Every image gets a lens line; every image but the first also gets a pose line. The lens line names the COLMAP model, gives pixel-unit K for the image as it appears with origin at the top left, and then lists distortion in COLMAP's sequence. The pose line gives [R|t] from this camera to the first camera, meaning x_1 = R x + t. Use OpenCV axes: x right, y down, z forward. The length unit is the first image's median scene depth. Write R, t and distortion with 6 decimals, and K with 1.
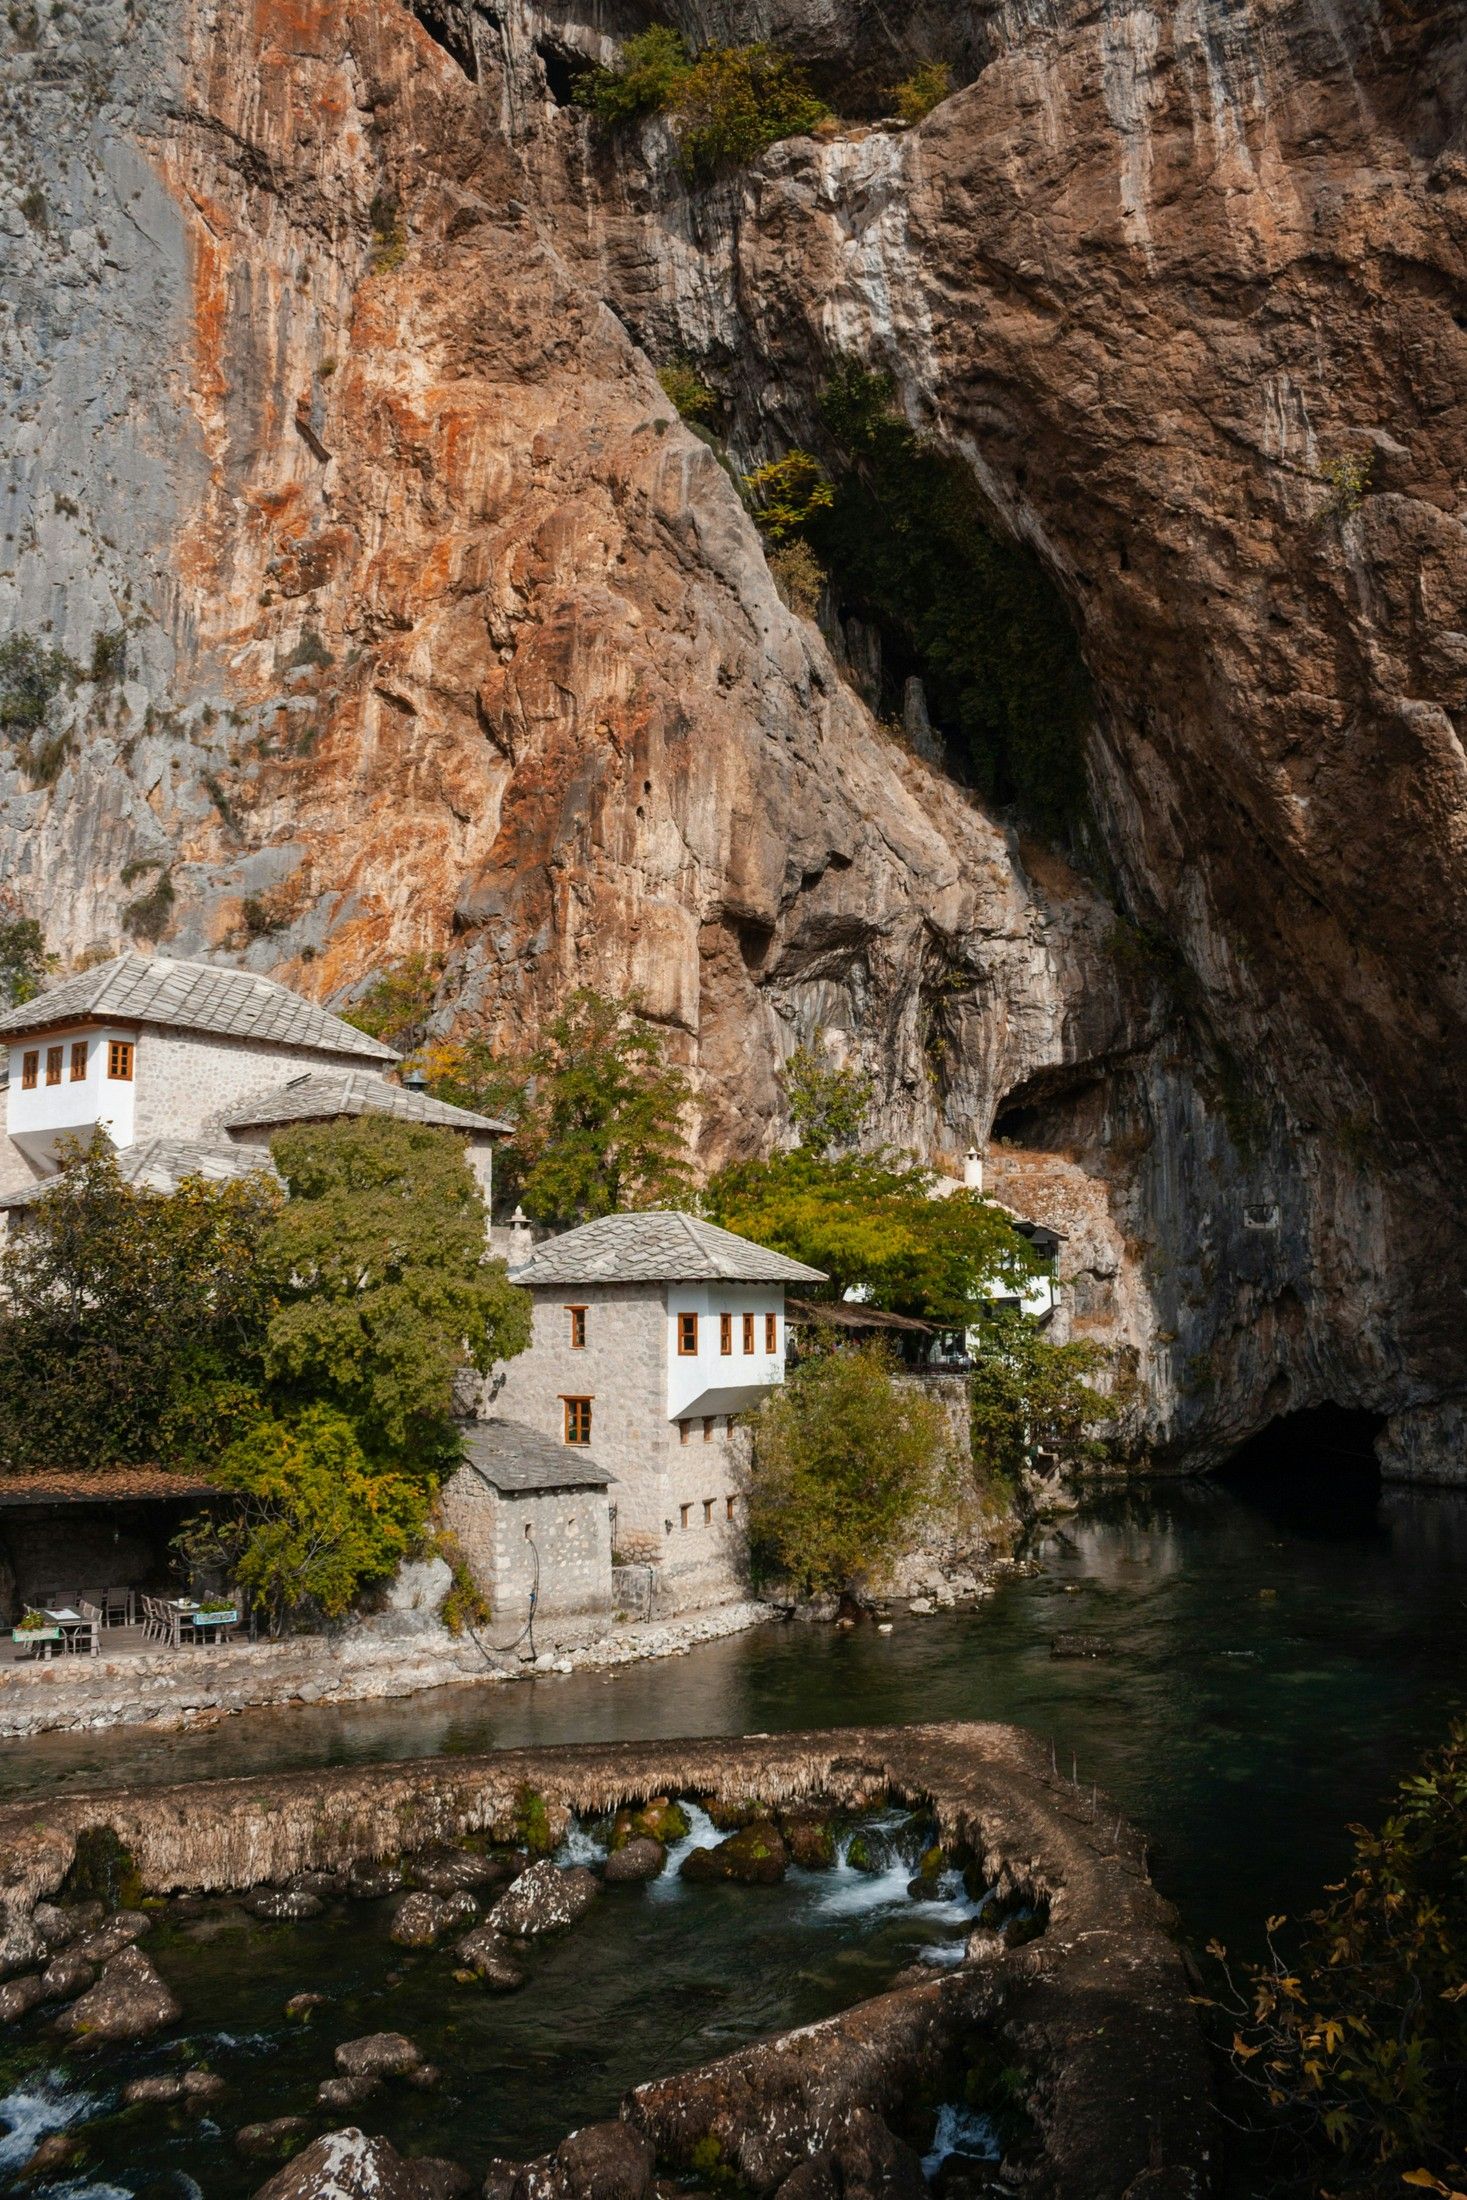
lens RADIAL K [[1841.8, 0, 758.6], [0, 1841.8, 1061.3], [0, 0, 1]] dist [-0.160881, 0.119187]
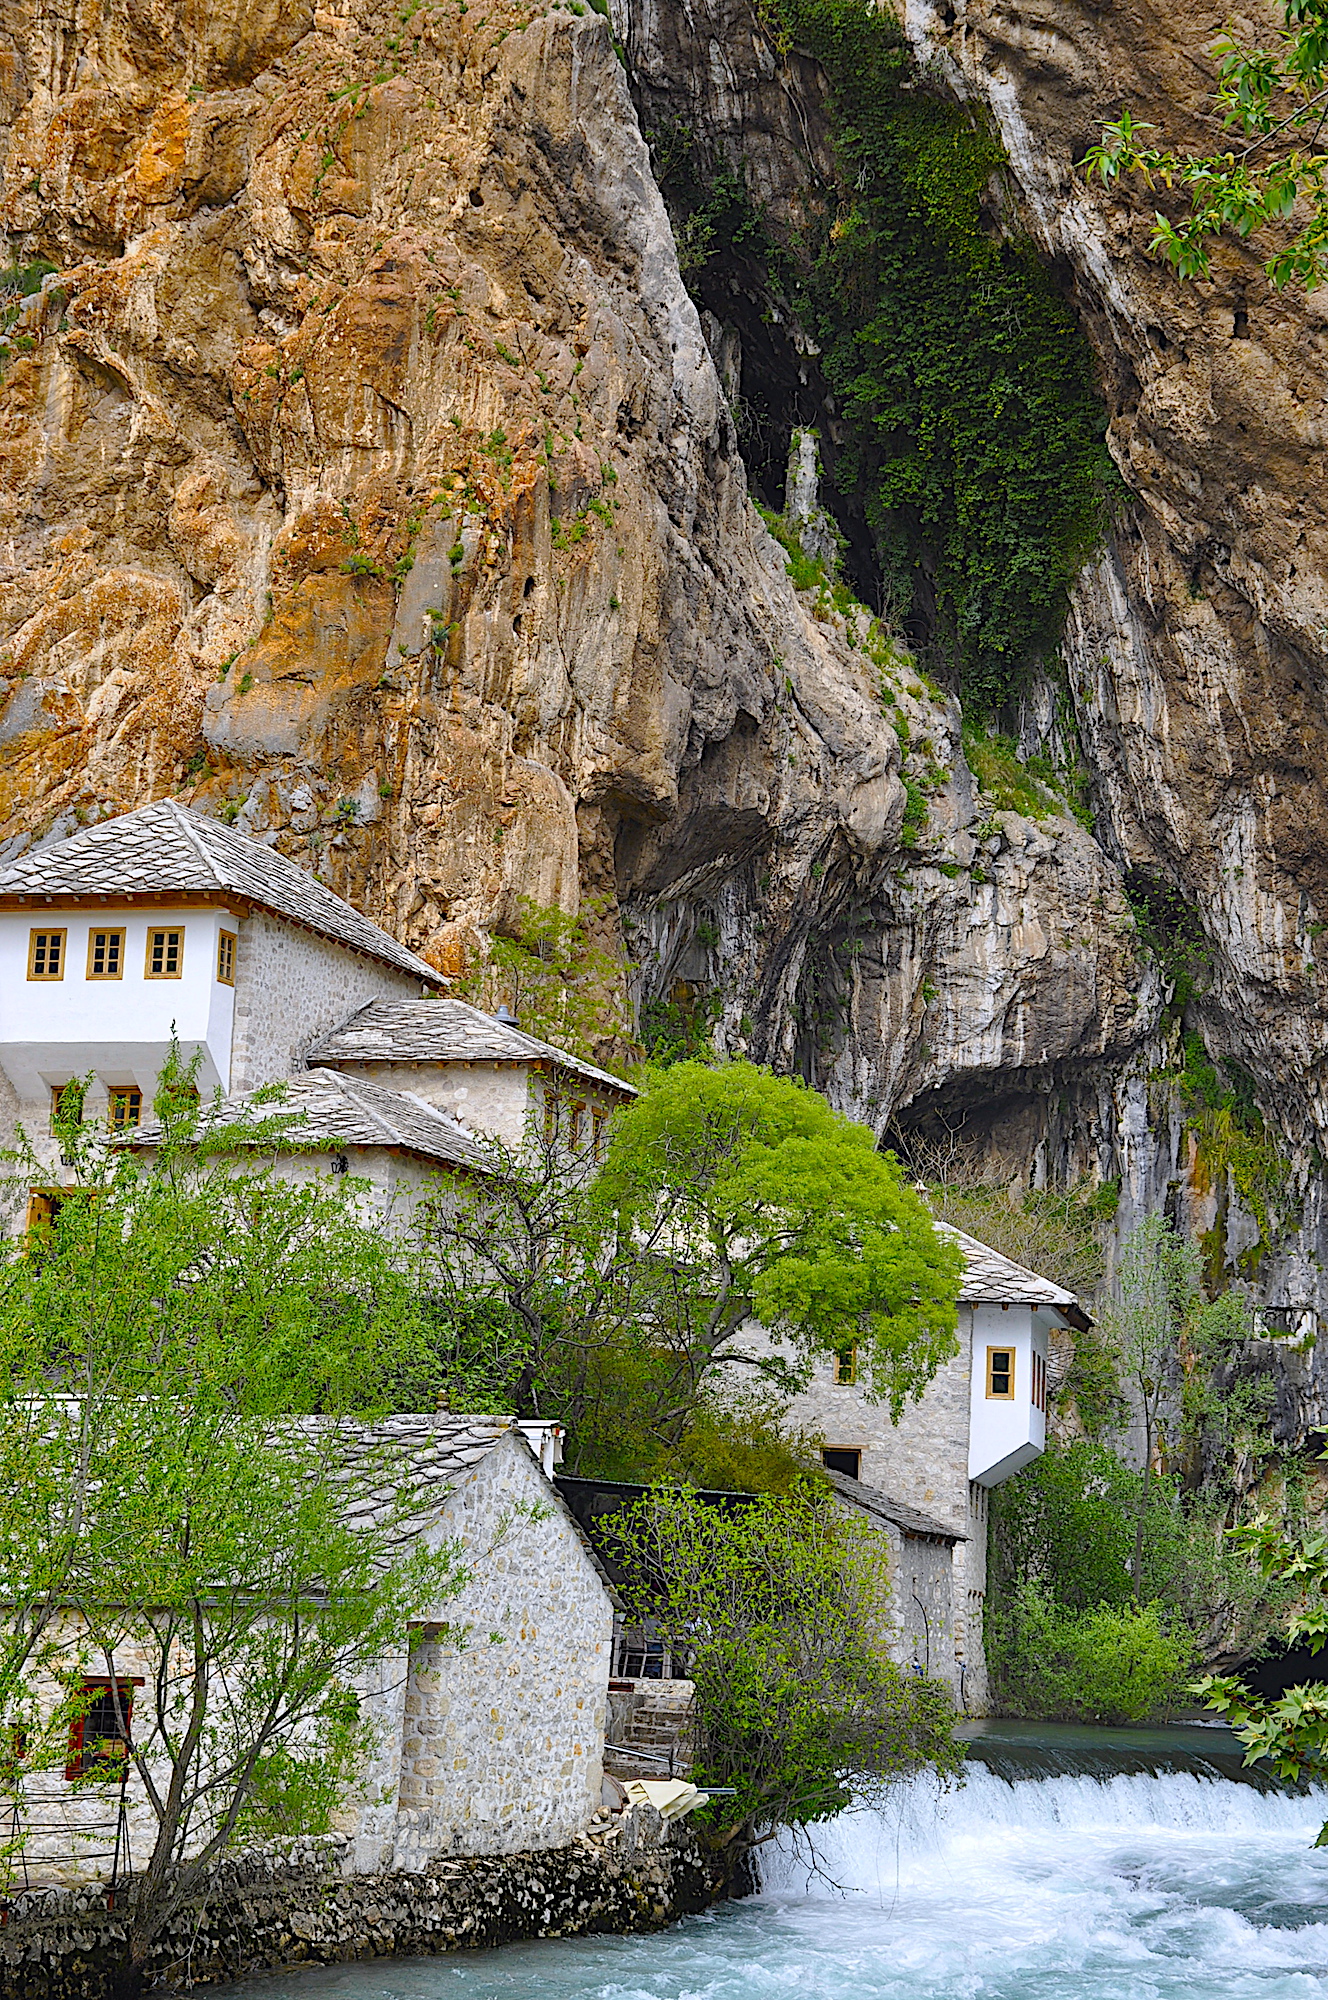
lens RADIAL K [[4085.0, 0, 657.6], [0, 4085.0, 1016.0], [0, 0, 1]] dist [0.466231, 0.000000]
pose [[0.950205, 0.097679, 0.295920, -0.412159], [-0.097551, 0.995114, -0.015234, 0.018920], [-0.295962, -0.014392, 0.955091, -0.385908]]
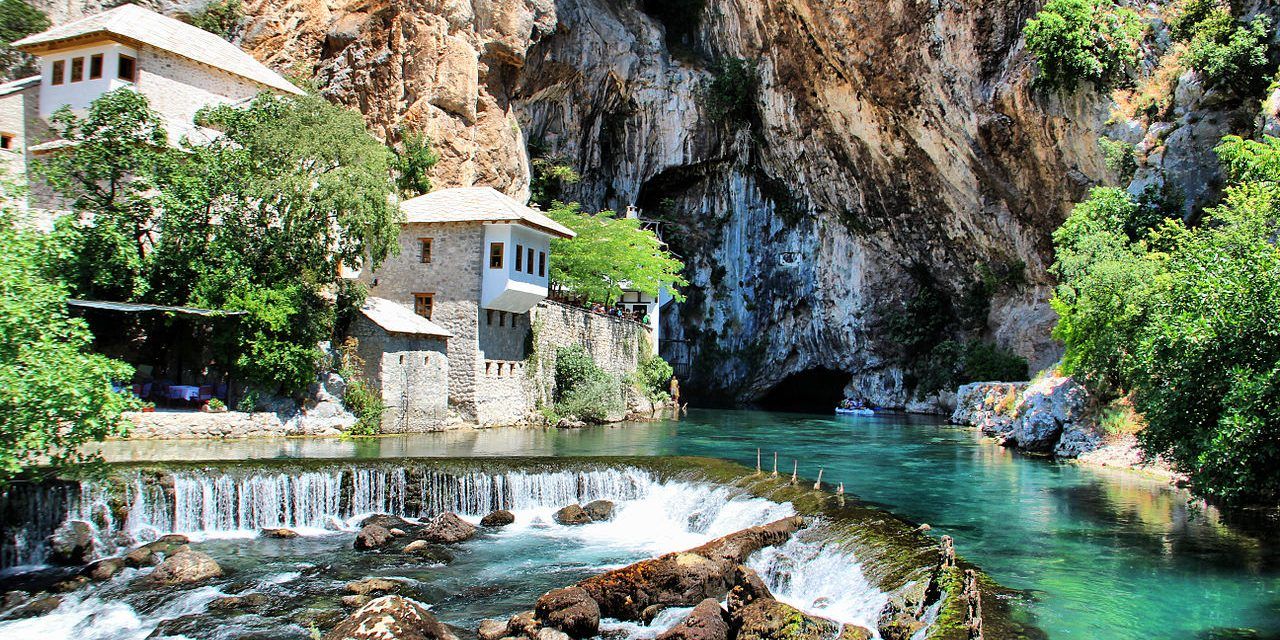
lens RADIAL K [[1062.6, 0, 694.5], [0, 1062.6, 307.3], [0, 0, 1]] dist [-0.133996, 0.039503]
pose [[0.973092, 0.049981, 0.224931, -0.042827], [-0.068886, 0.994649, 0.076997, 0.061290], [-0.219879, -0.090419, 0.971328, 0.022036]]
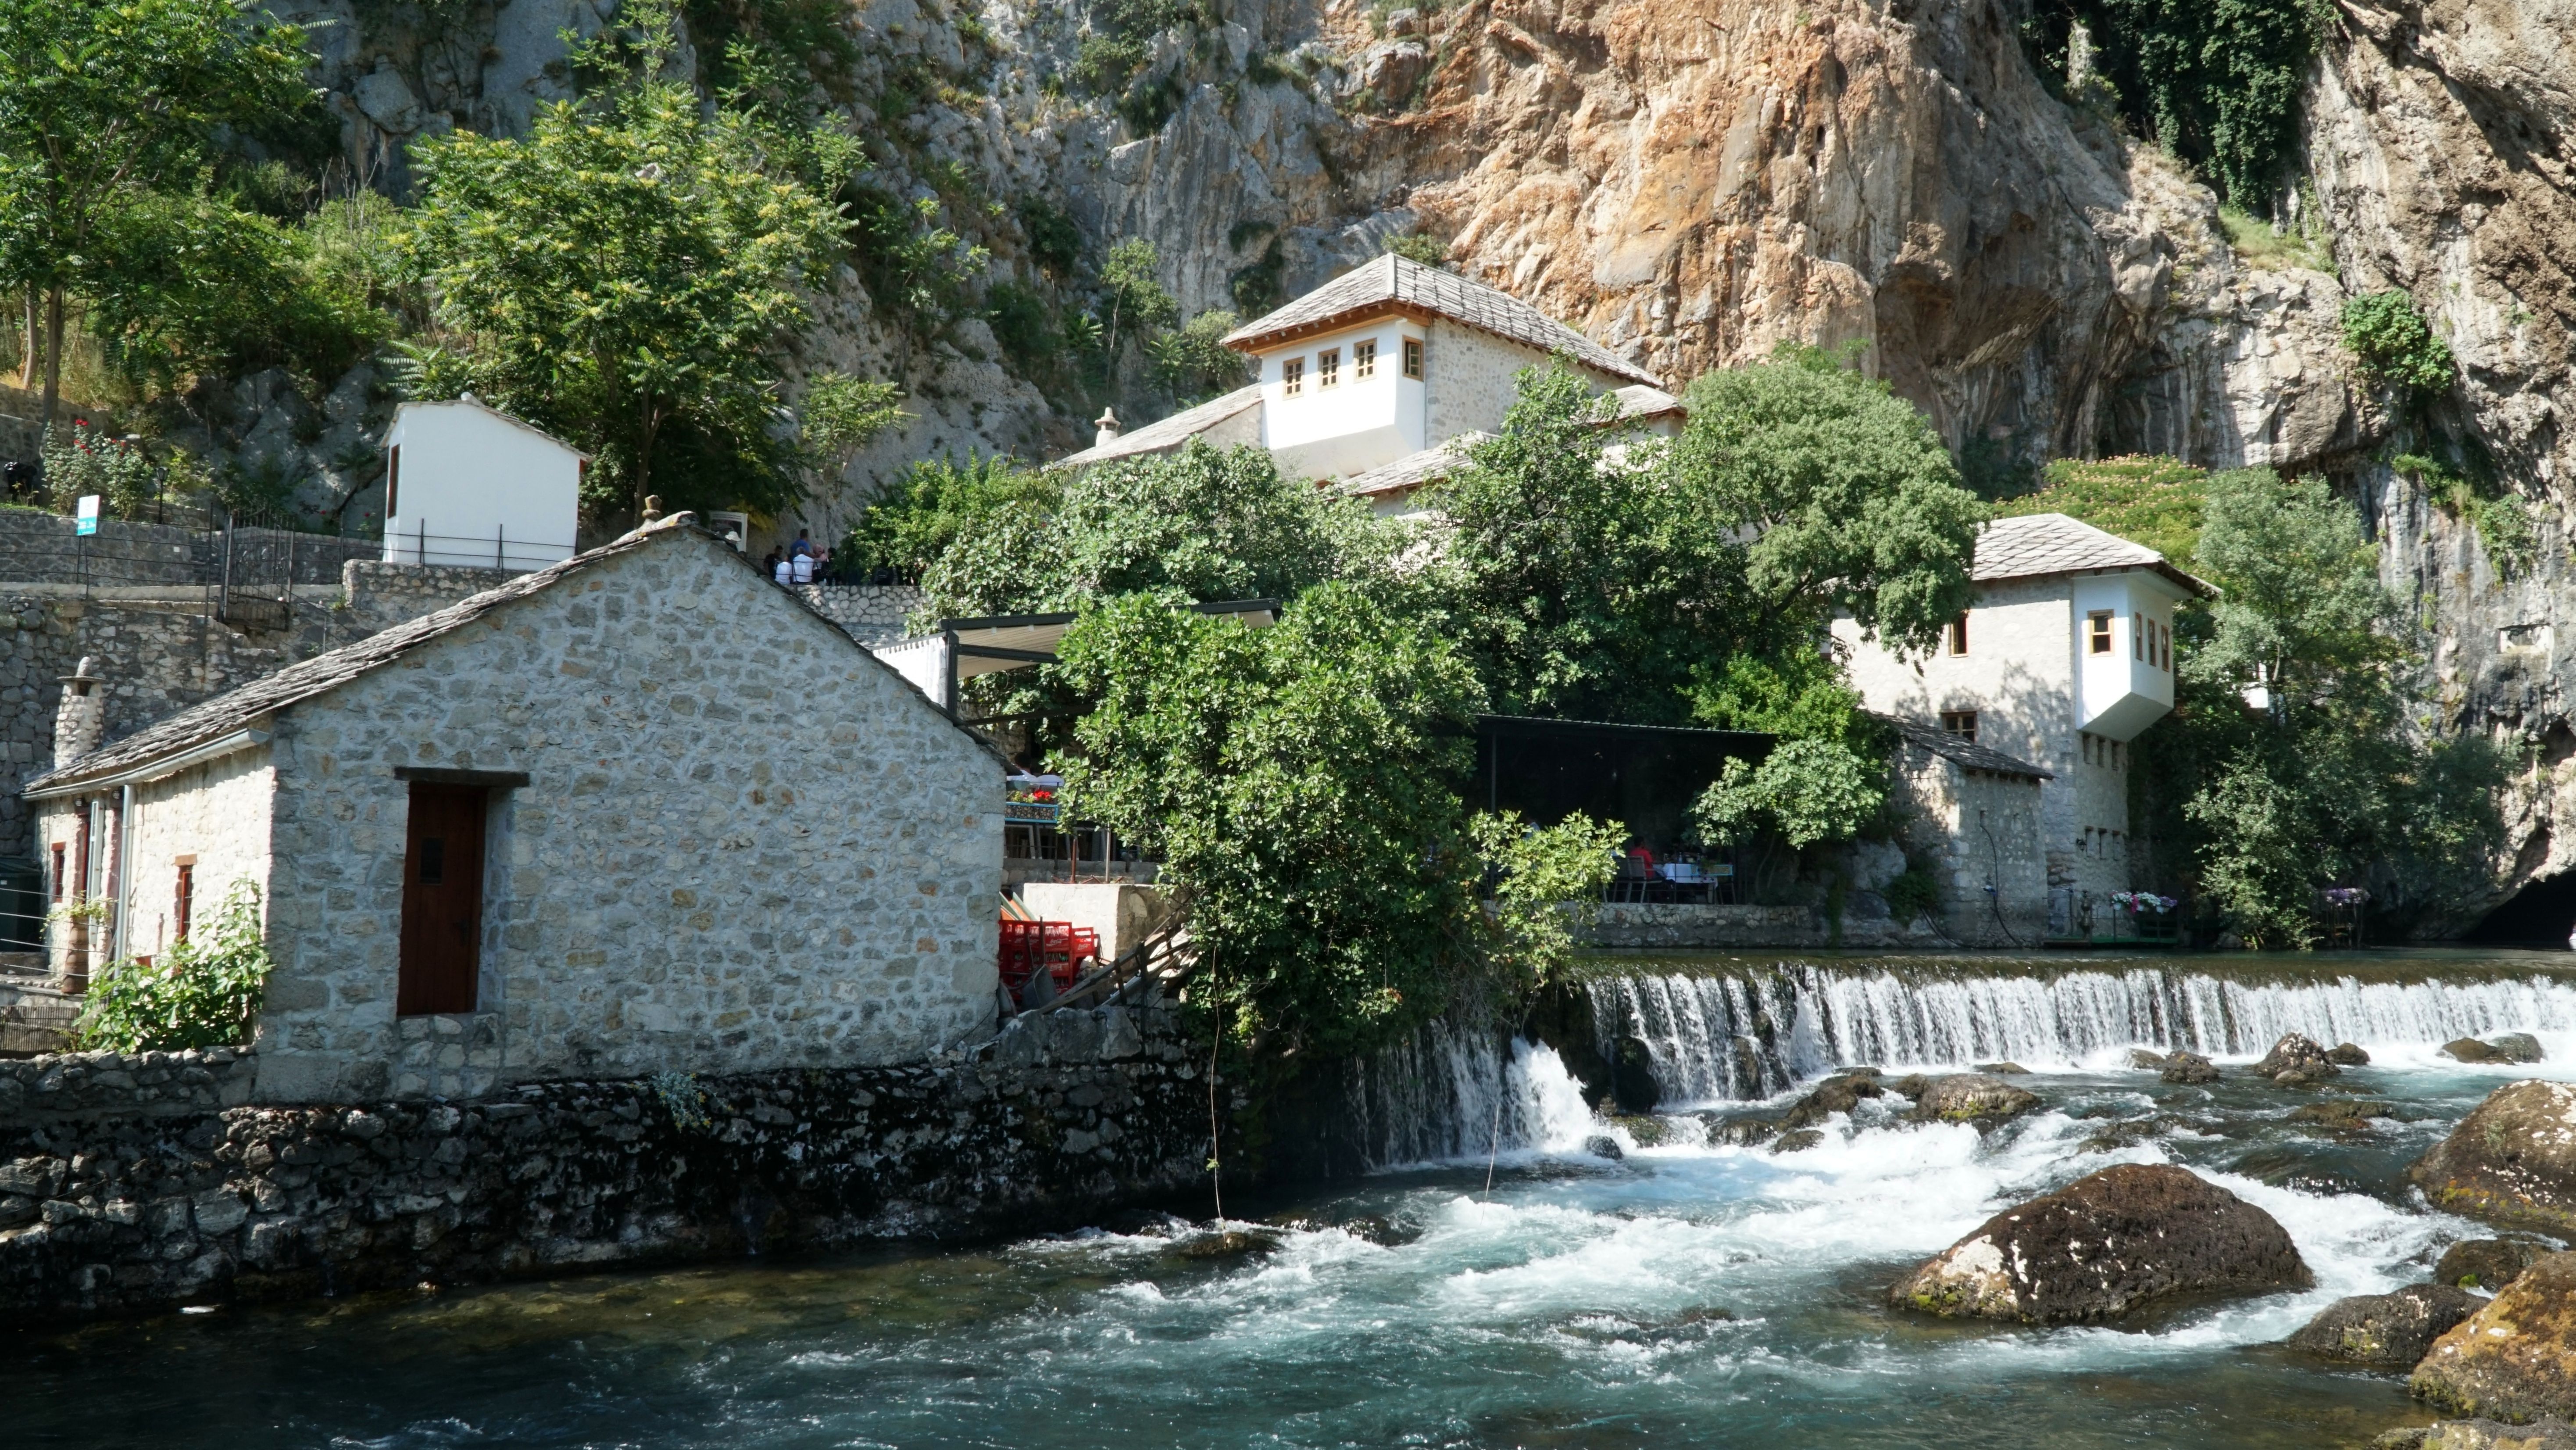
lens RADIAL K [[2094.3, 0, 1307.1], [0, 2094.3, 725.3], [0, 0, 1]] dist [0.003287, -0.025628]
pose [[0.991211, 0.009307, -0.131965, -0.161357], [-0.002549, 0.998681, 0.051288, 0.079555], [0.132268, -0.050501, 0.989927, -0.039279]]
